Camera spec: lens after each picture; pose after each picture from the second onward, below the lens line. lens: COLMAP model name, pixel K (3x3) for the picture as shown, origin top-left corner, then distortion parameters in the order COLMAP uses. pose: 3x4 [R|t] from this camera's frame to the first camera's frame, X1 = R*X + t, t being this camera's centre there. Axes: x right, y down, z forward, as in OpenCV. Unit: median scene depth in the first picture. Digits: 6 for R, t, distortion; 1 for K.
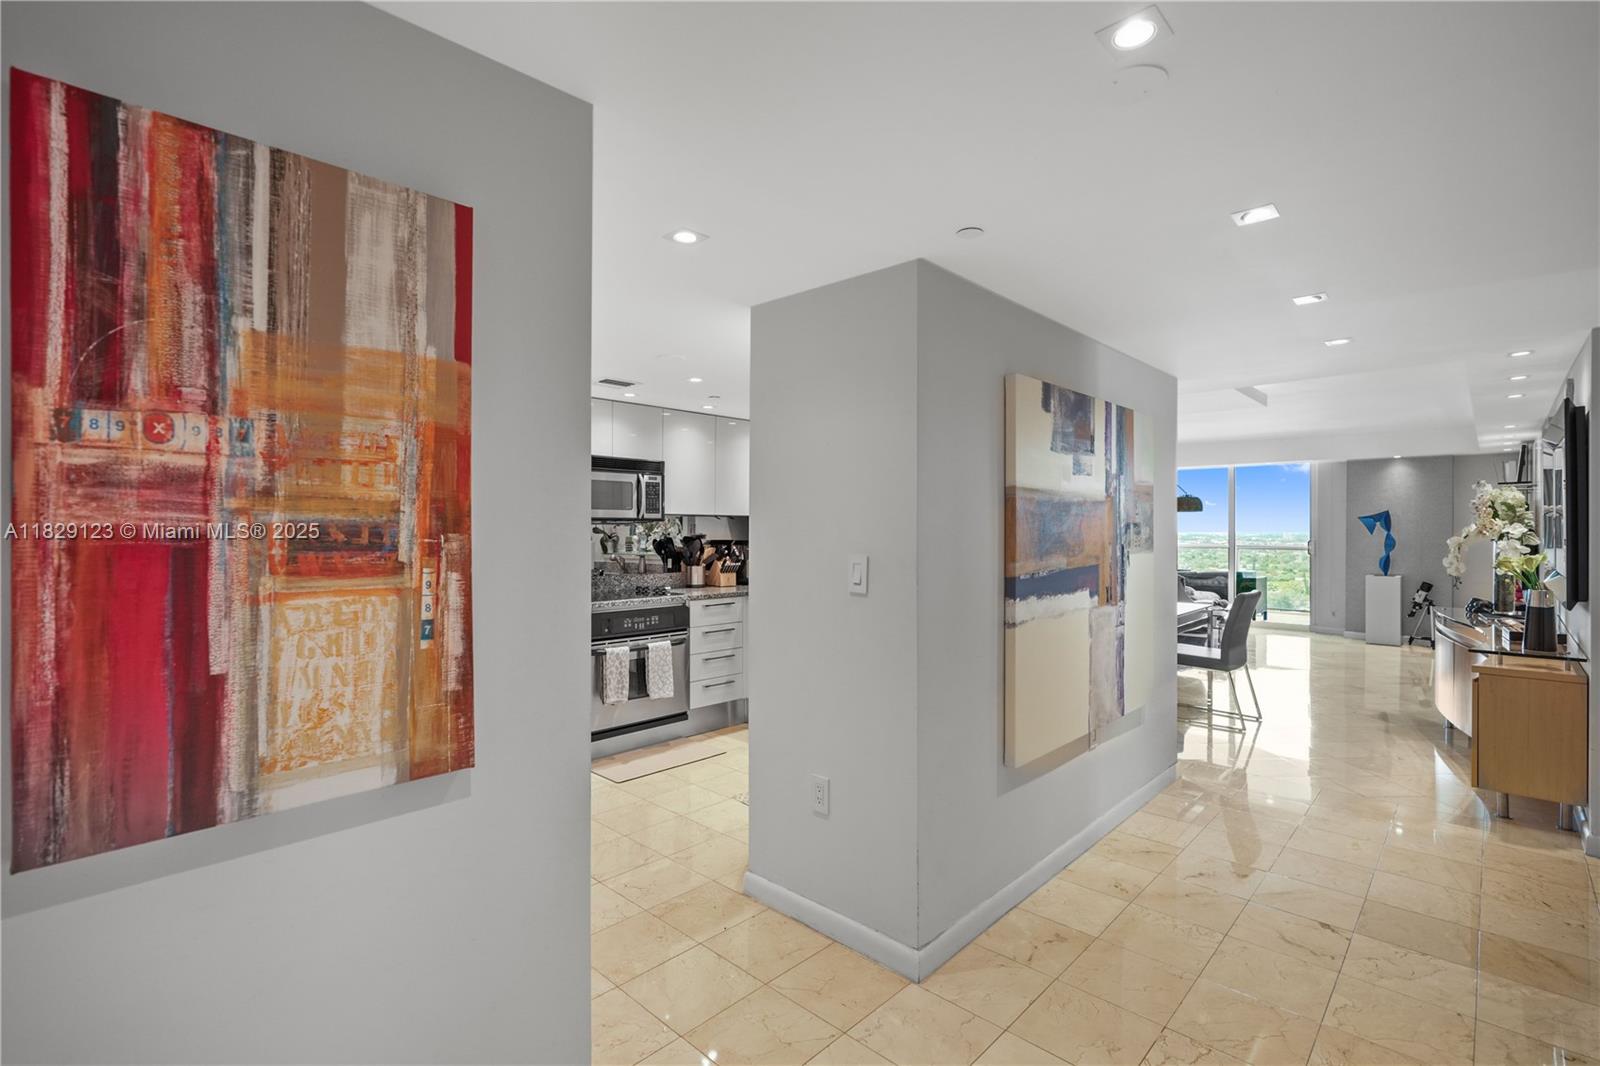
lens RADIAL K [[731.2, 0, 804.7], [0, 731.2, 529.4], [0, 0, 1]] dist [-0.006812, 0.002888]
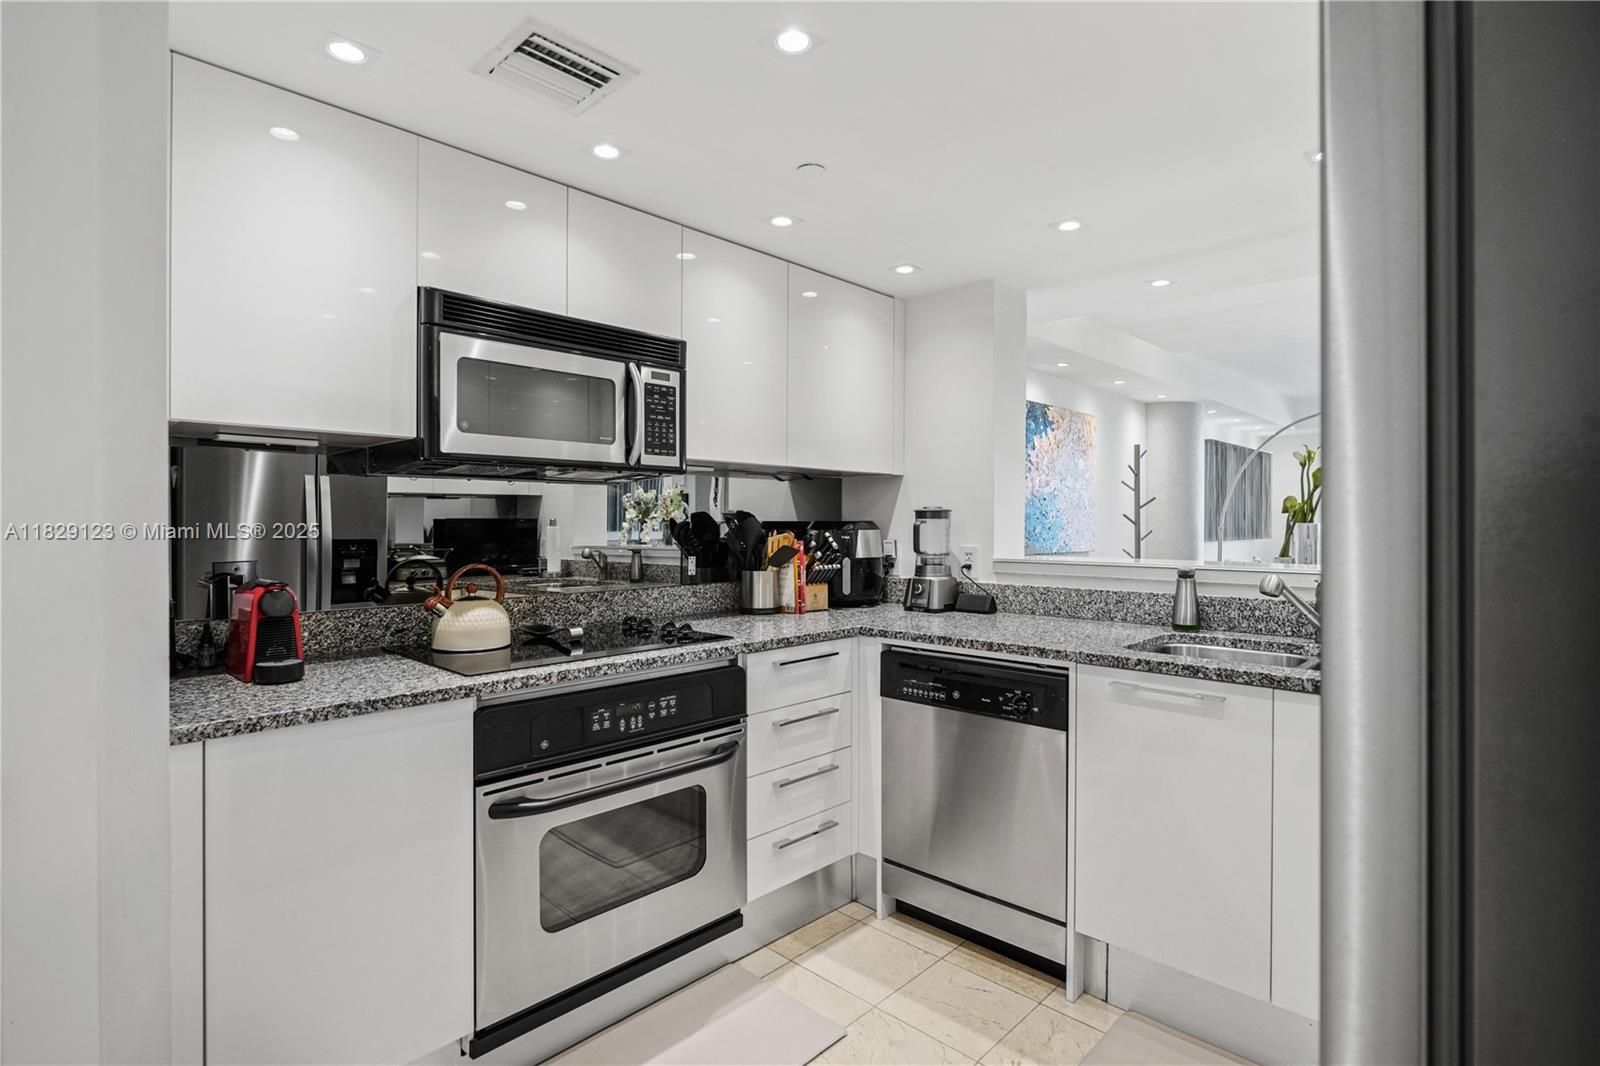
lens RADIAL K [[796.7, 0, 805.6], [0, 796.7, 522.3], [0, 0, 1]] dist [-0.002375, -0.000113]
pose [[0.999999, 0.001199, -0.000994, -0.122096], [-0.001198, 0.999999, 0.000845, 0.018974], [0.000995, -0.000844, 0.999999, 0.527931]]
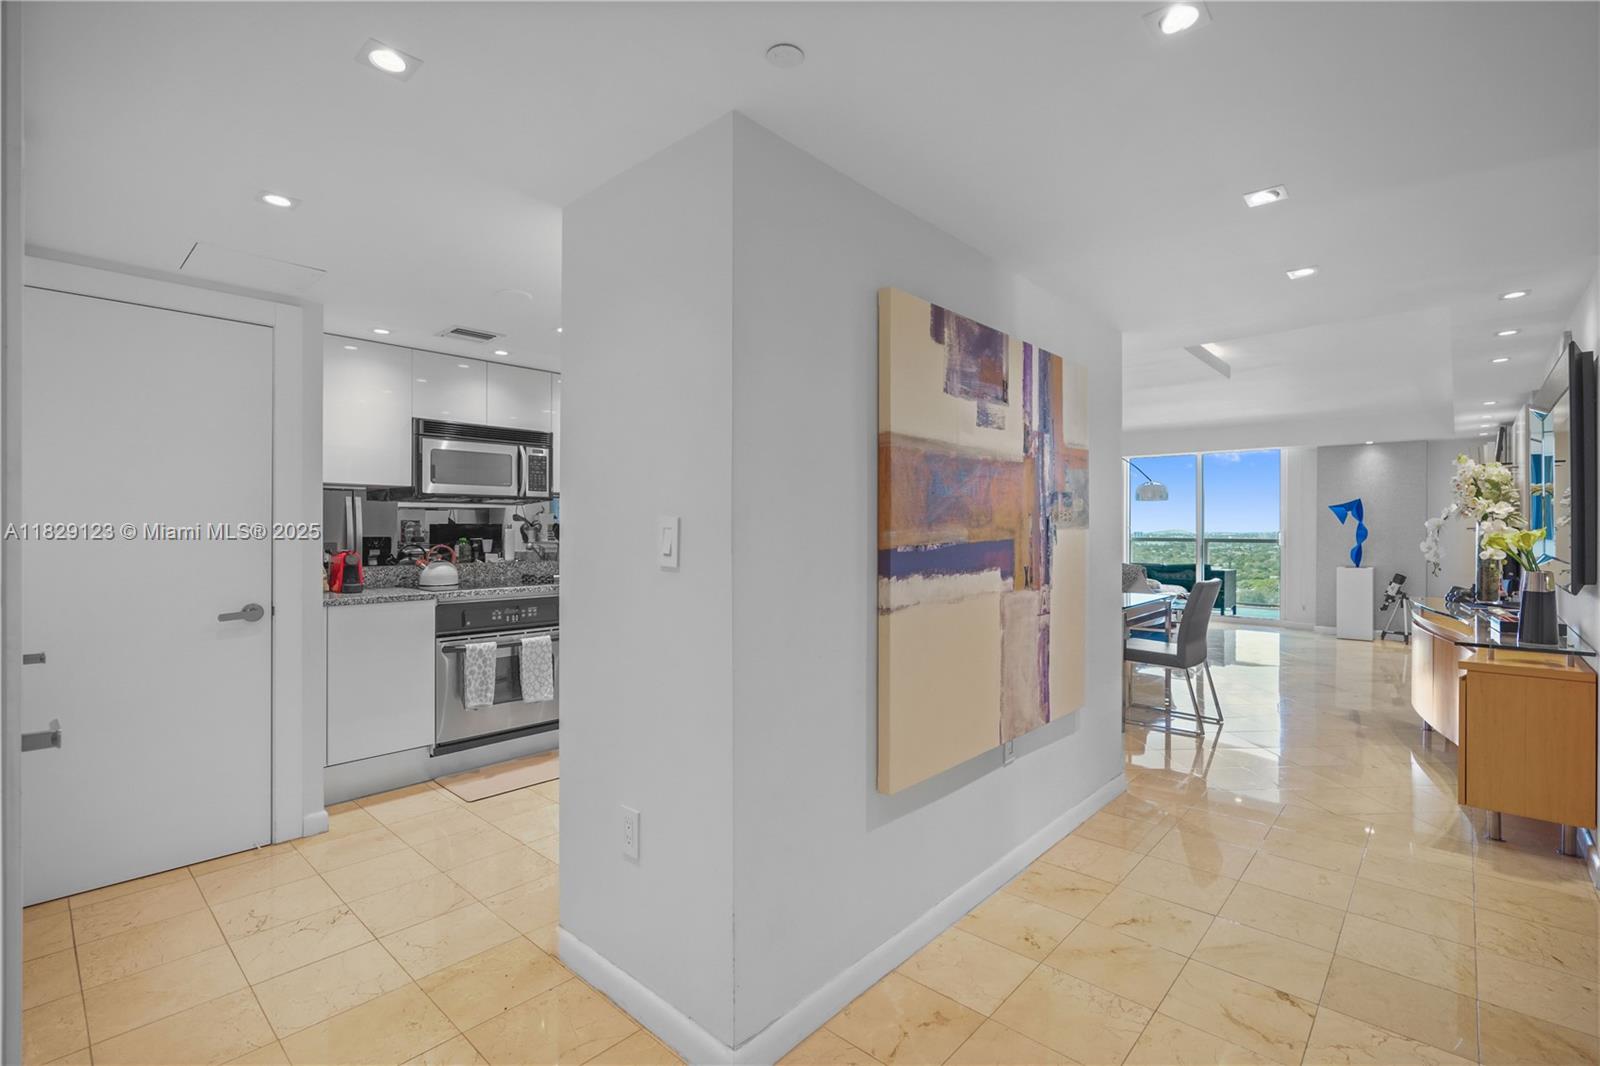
lens RADIAL K [[731.2, 0, 799.4], [0, 731.2, 527.0], [0, 0, 1]] dist [-0.006812, 0.002888]
pose [[0.999800, 0.000663, 0.019981, 0.092134], [-0.000646, 0.999999, -0.000871, 0.022206], [-0.019981, 0.000858, 0.999800, 0.117160]]
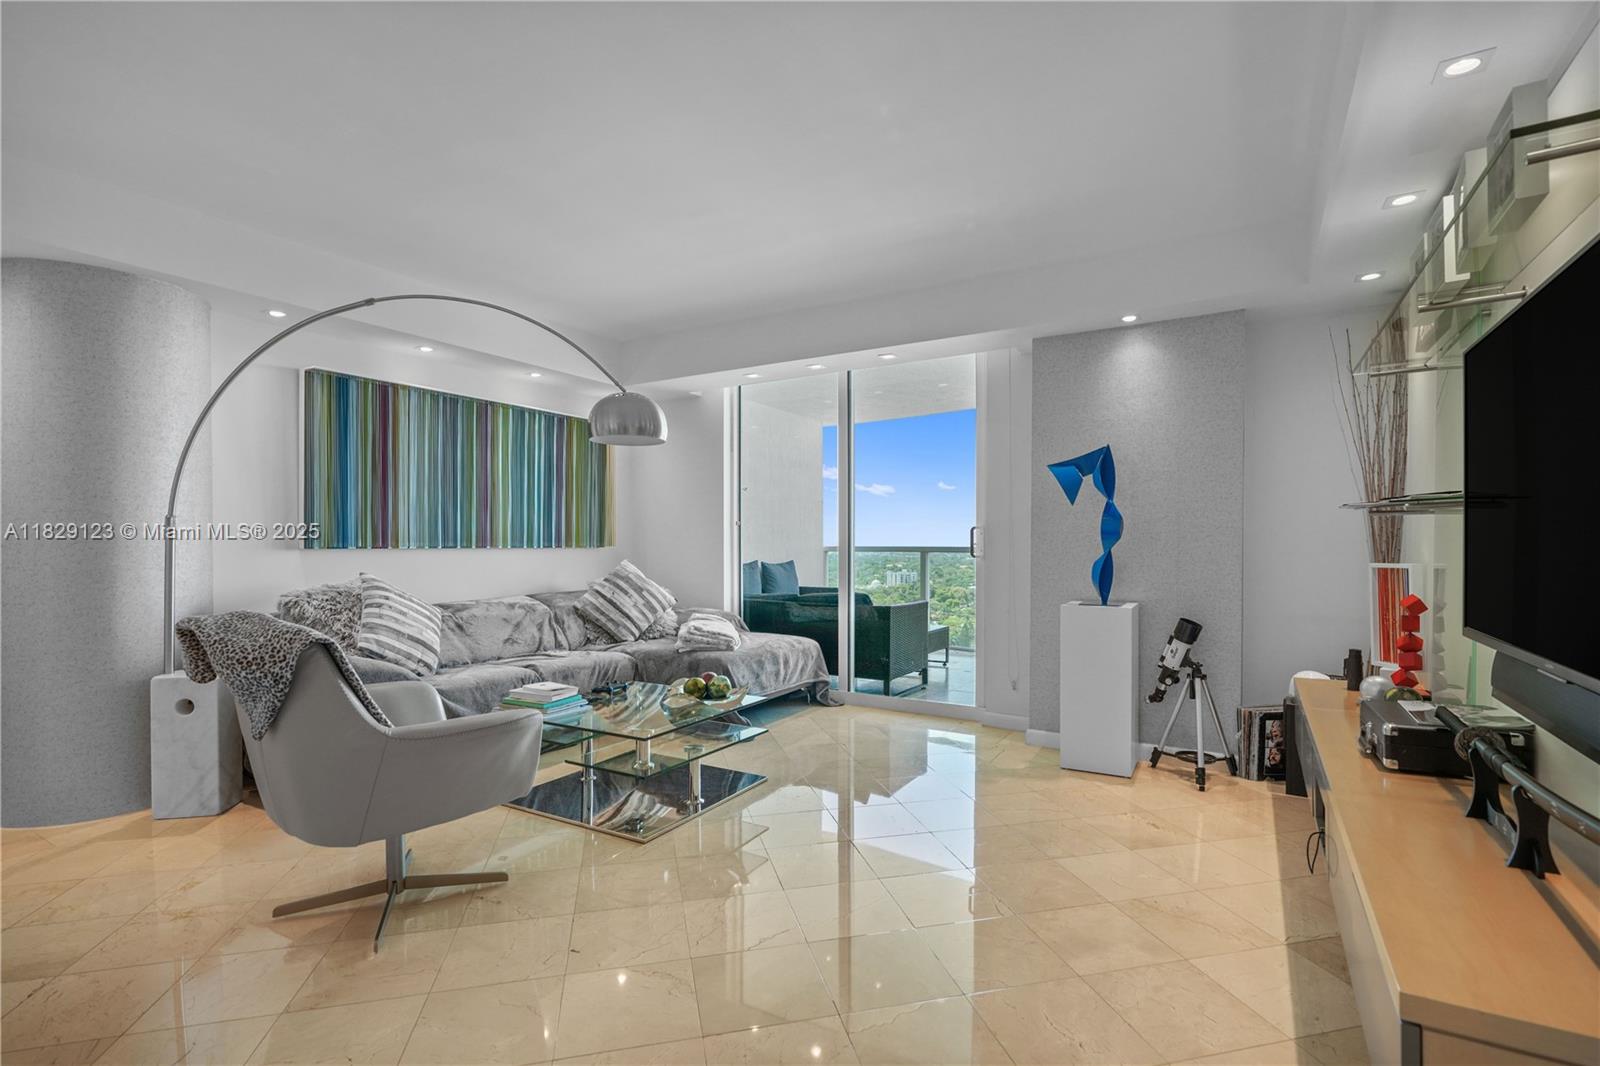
lens RADIAL K [[731.2, 0, 798.6], [0, 731.2, 549.1], [0, 0, 1]] dist [-0.006812, 0.002888]
pose [[0.978522, -0.001349, 0.206139, 0.953570], [-0.000462, 0.999962, 0.008735, 0.051043], [-0.206143, -0.008643, 0.978484, 1.108133]]
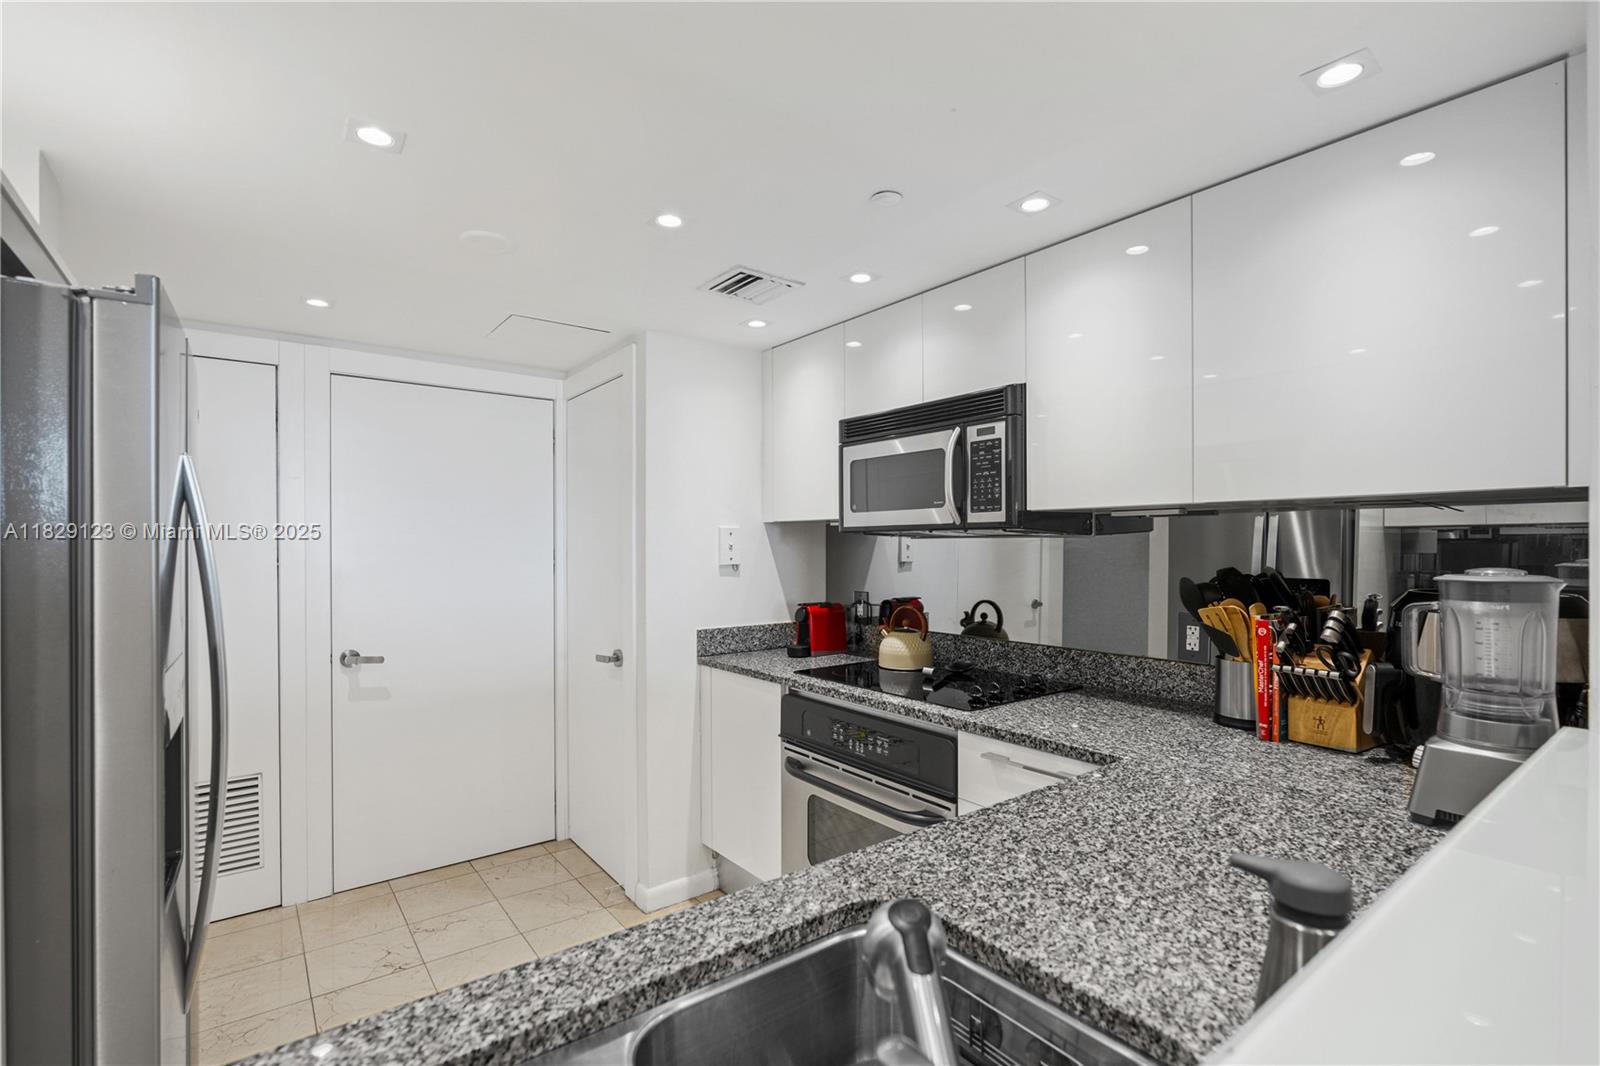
lens RADIAL K [[731.2, 0, 790.1], [0, 731.2, 543.1], [0, 0, 1]] dist [-0.006812, 0.002888]
pose [[-0.155755, -0.002974, -0.987791, 0.245960], [0.005110, 0.999980, -0.003817, -0.001796], [0.987783, -0.005642, -0.155737, 0.973250]]
